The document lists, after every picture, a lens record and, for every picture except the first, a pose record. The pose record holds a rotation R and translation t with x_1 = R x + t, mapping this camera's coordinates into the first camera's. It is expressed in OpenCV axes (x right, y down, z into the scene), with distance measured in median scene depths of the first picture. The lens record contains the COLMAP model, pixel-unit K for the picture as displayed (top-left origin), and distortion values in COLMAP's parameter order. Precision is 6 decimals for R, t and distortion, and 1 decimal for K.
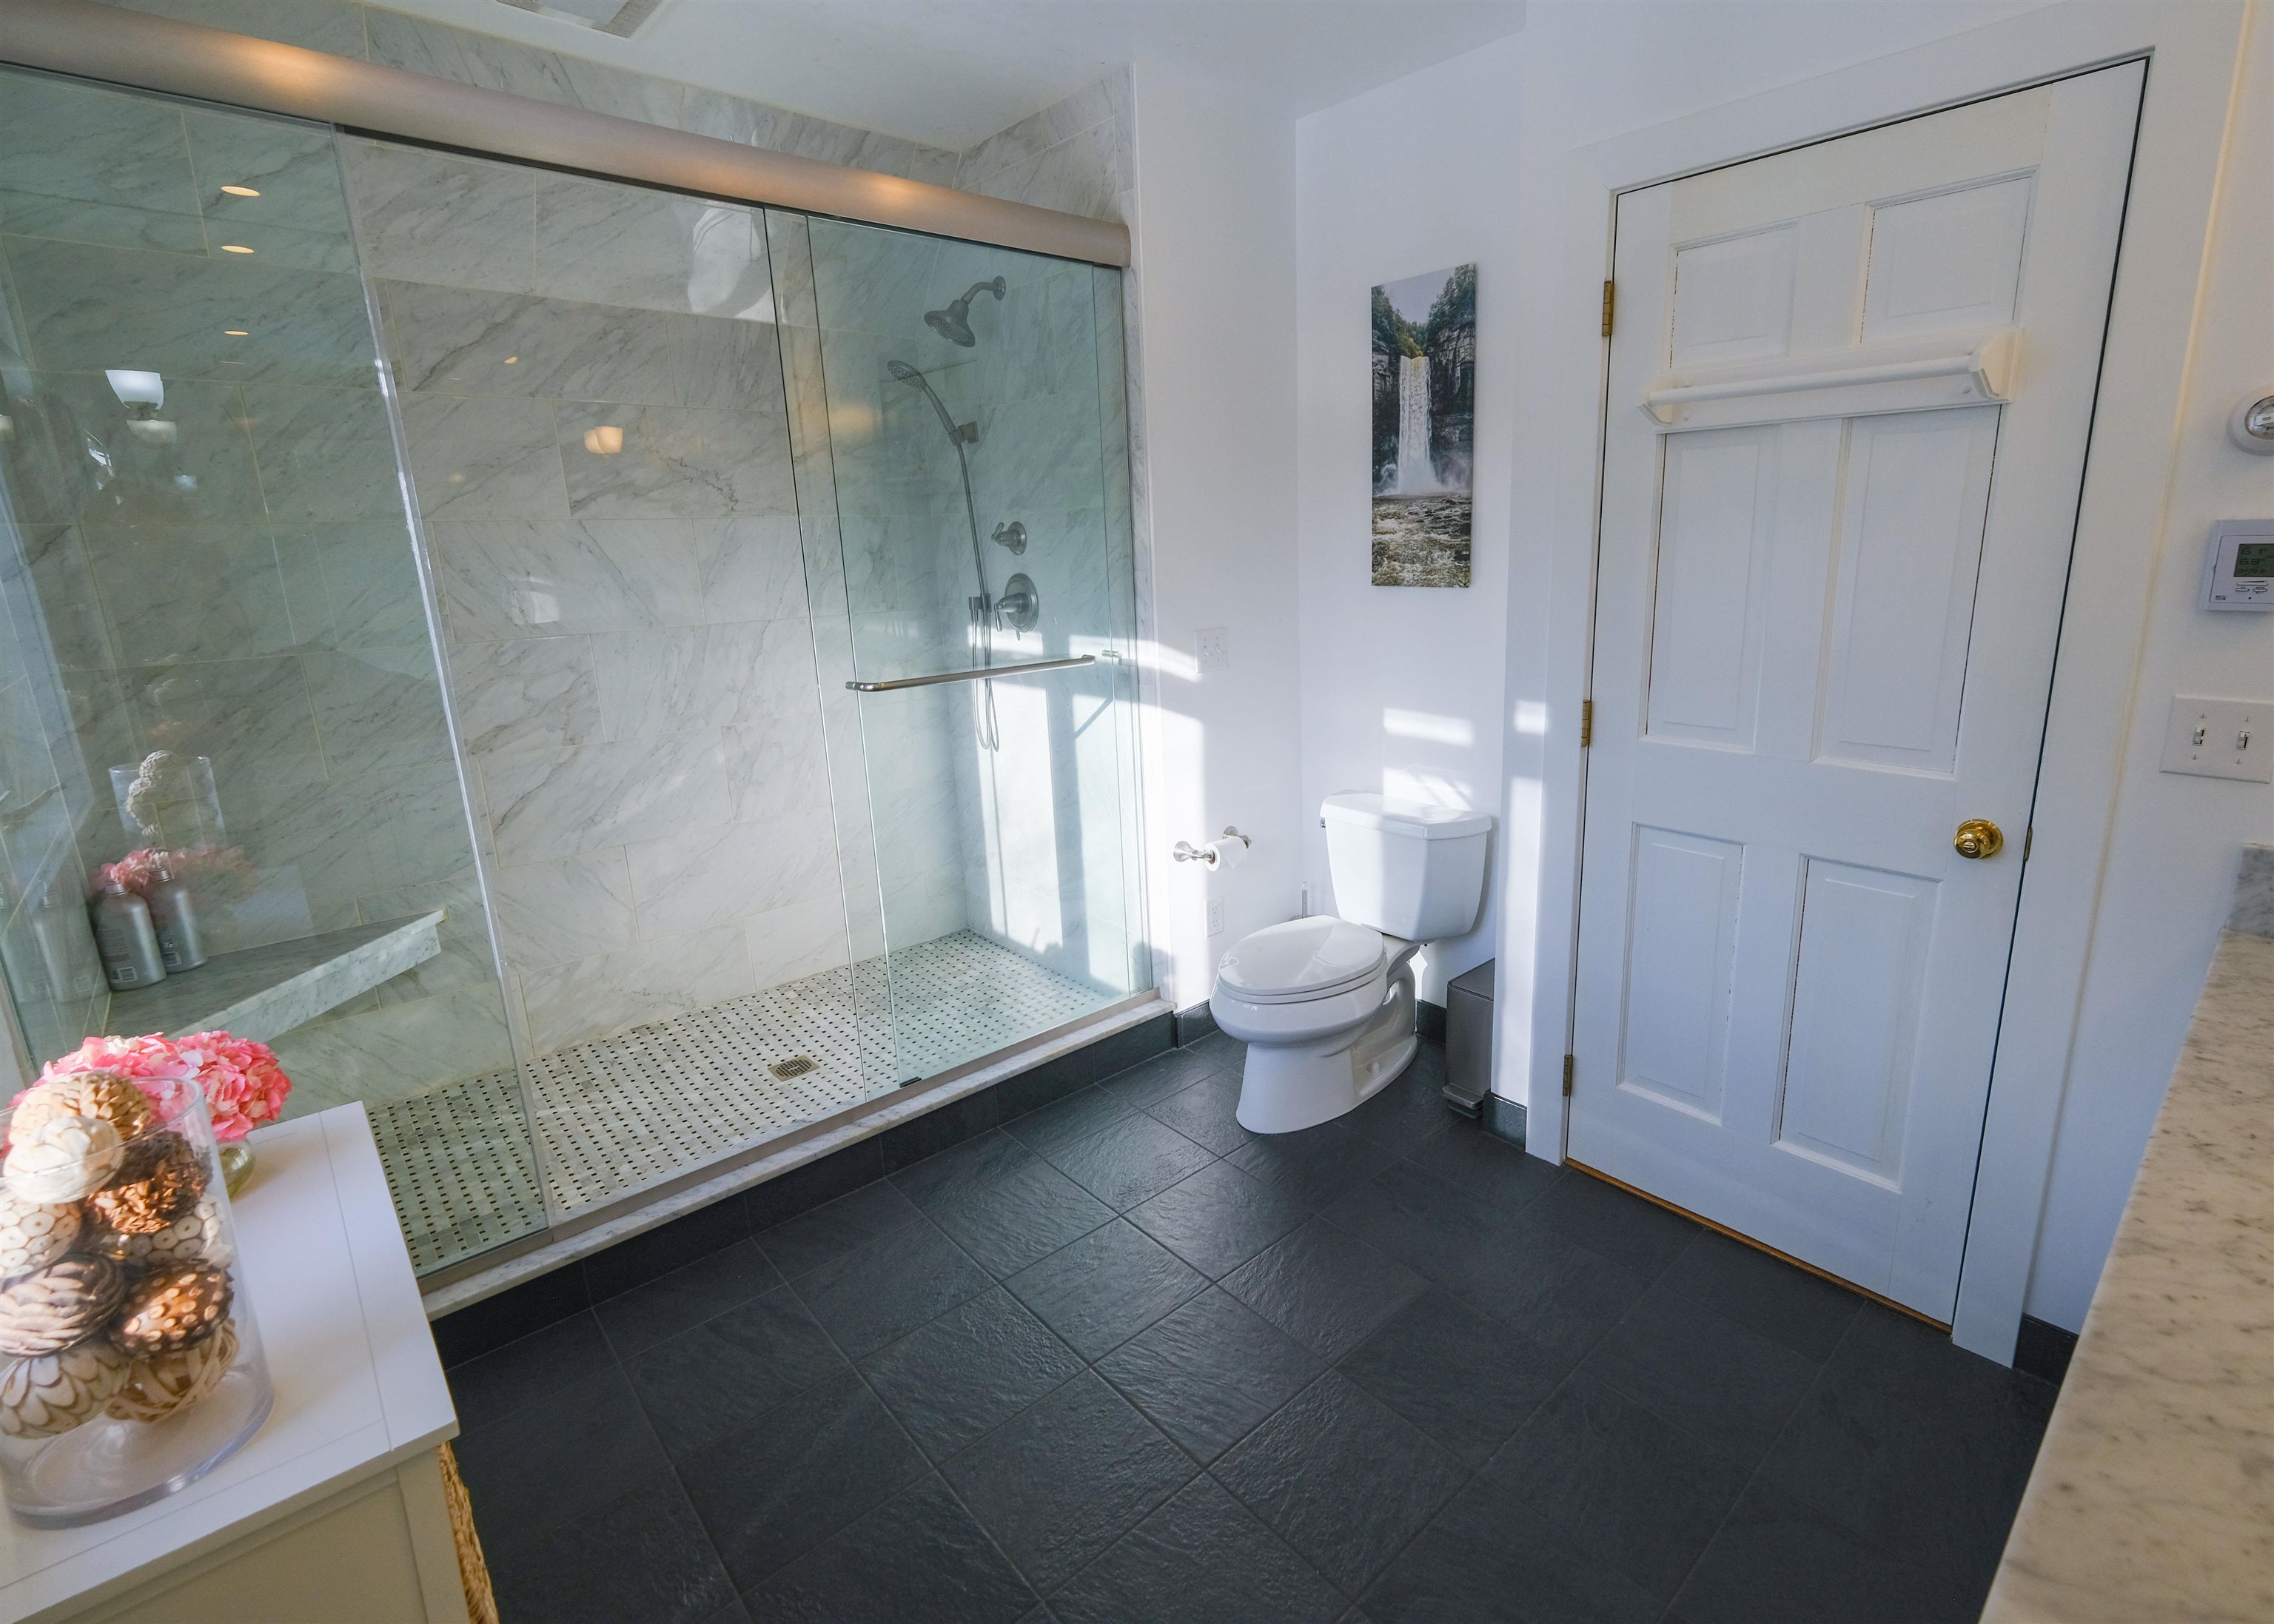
lens RADIAL K [[1090.2, 0, 1176.5], [0, 1090.2, 783.8], [0, 0, 1]] dist [0.000603, -0.000047]
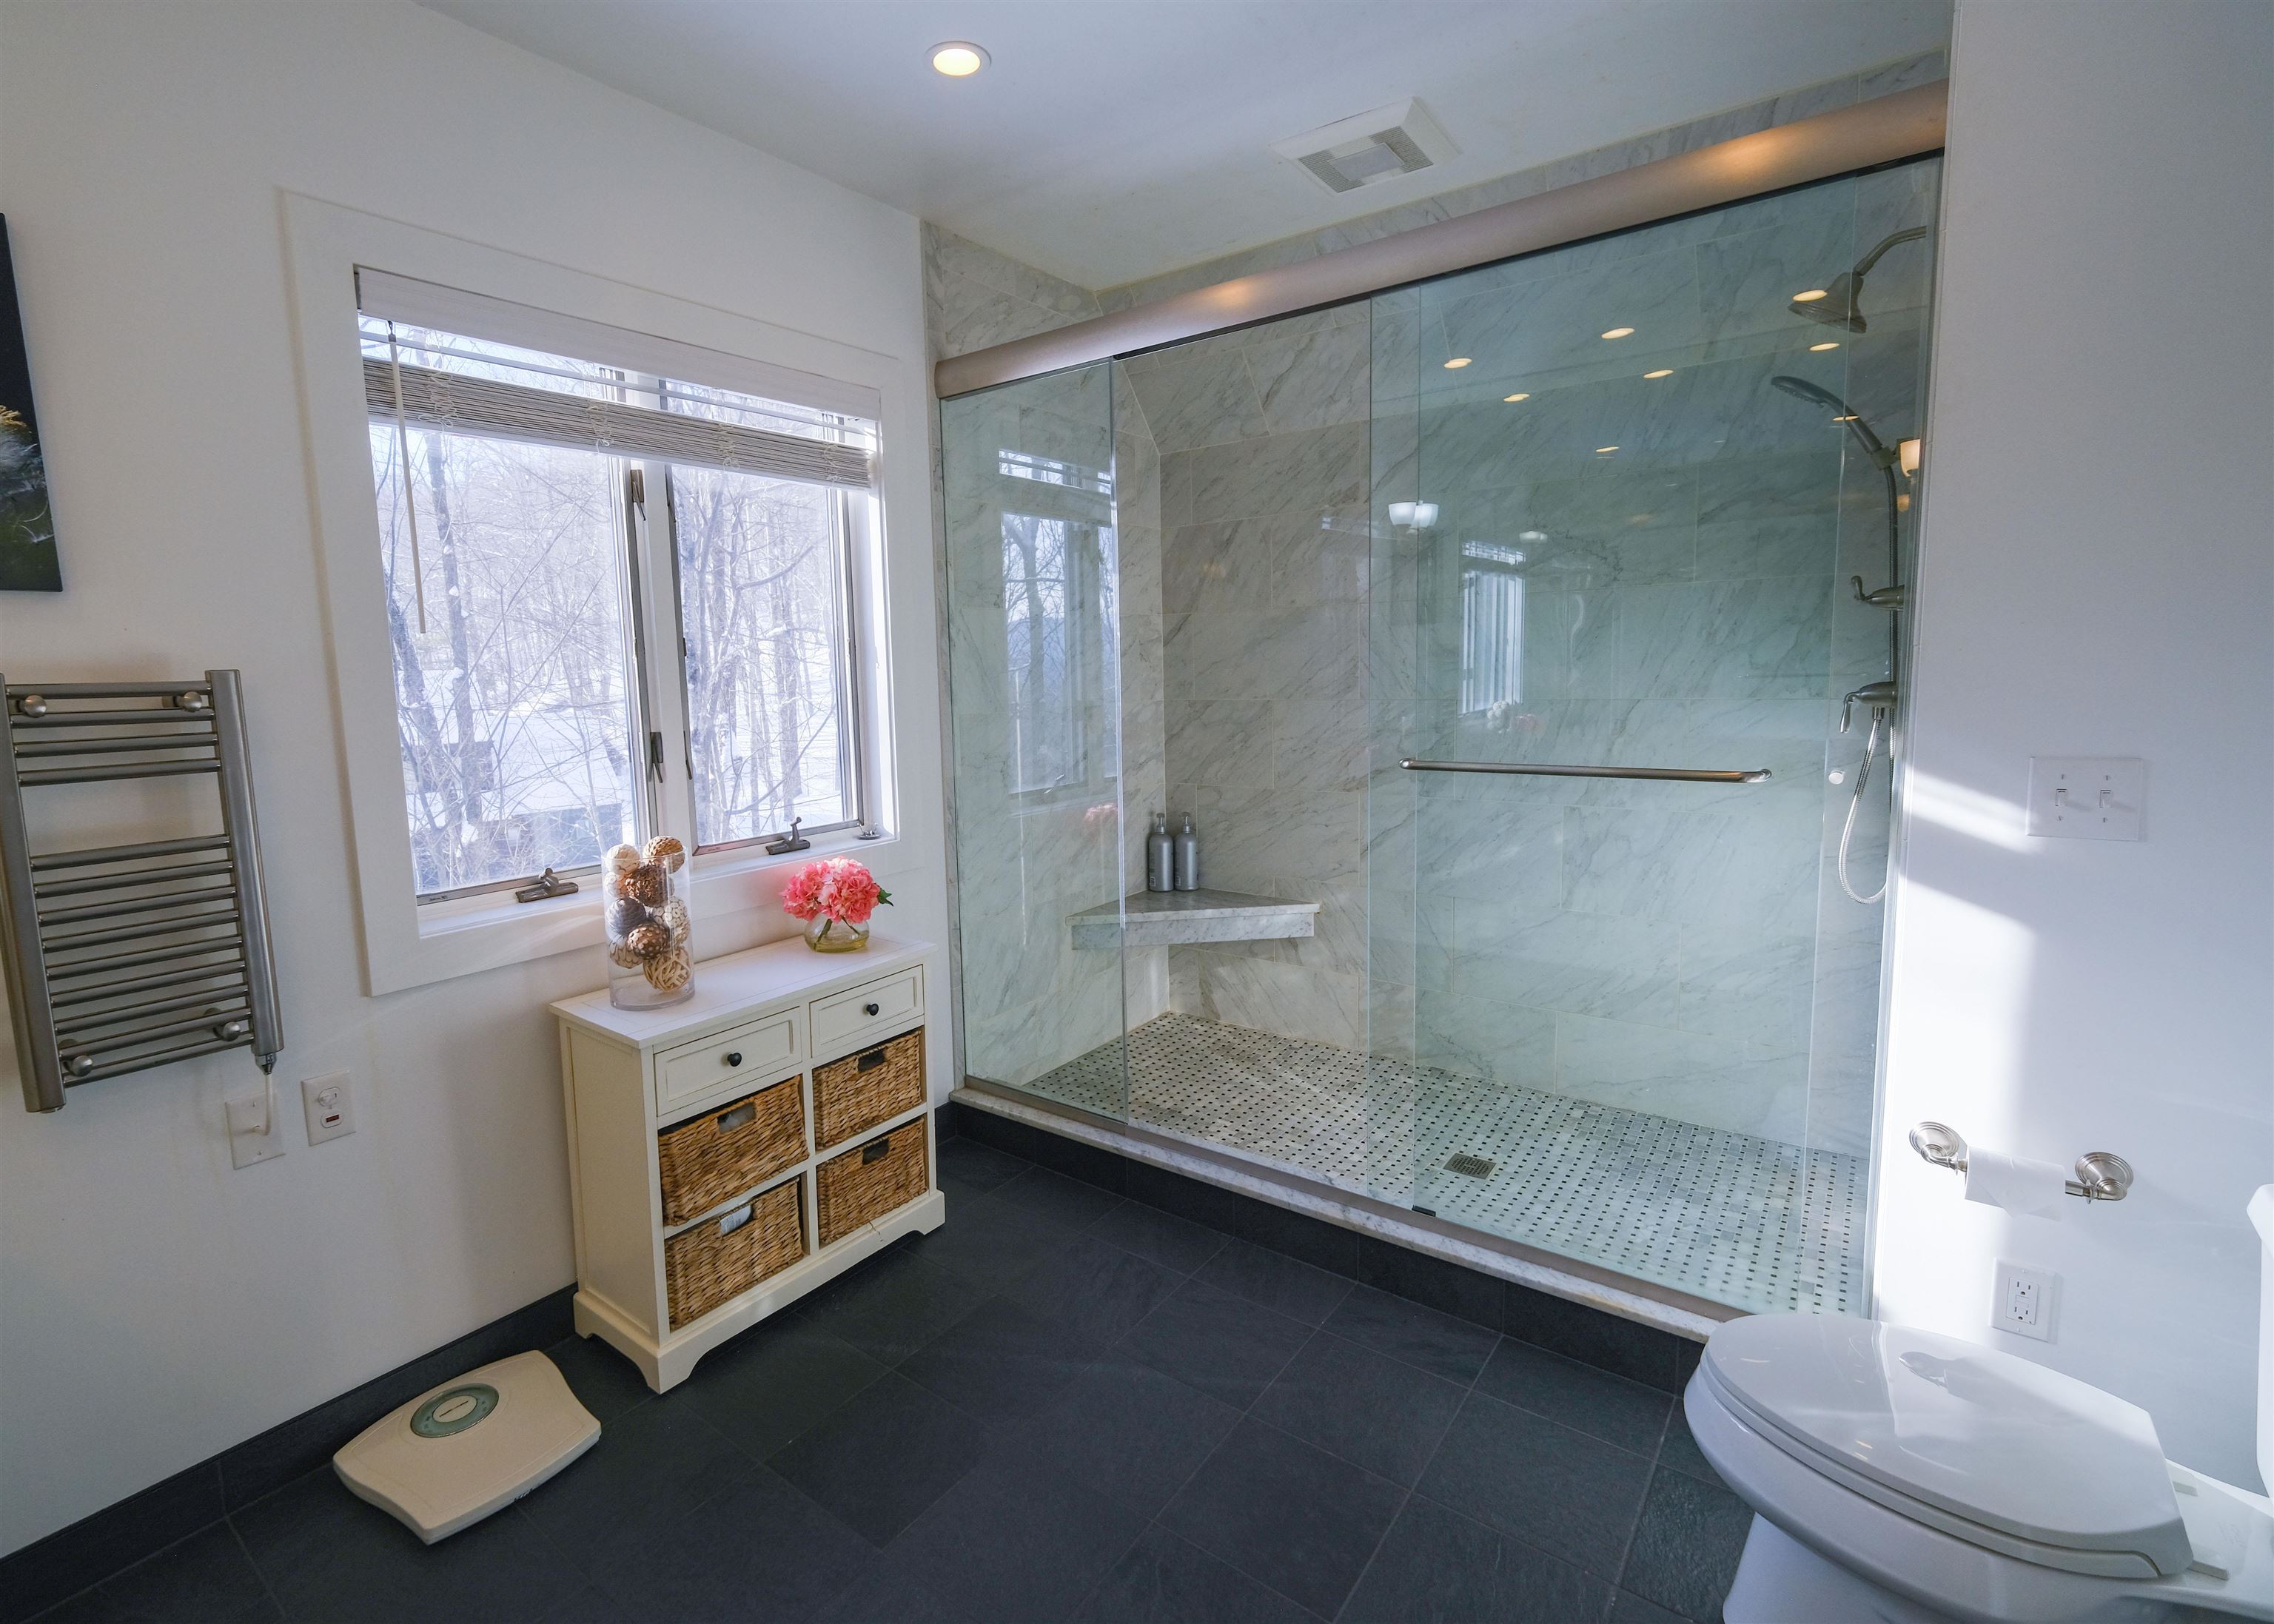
lens RADIAL K [[1058.0, 0, 1063.2], [0, 1058.0, 784.2], [0, 0, 1]] dist [-0.002588, -0.000946]
pose [[0.142686, 0.134160, -0.980633, 0.472479], [-0.201164, 0.974023, 0.103985, -0.088507], [0.969110, 0.182431, 0.165968, 0.469187]]
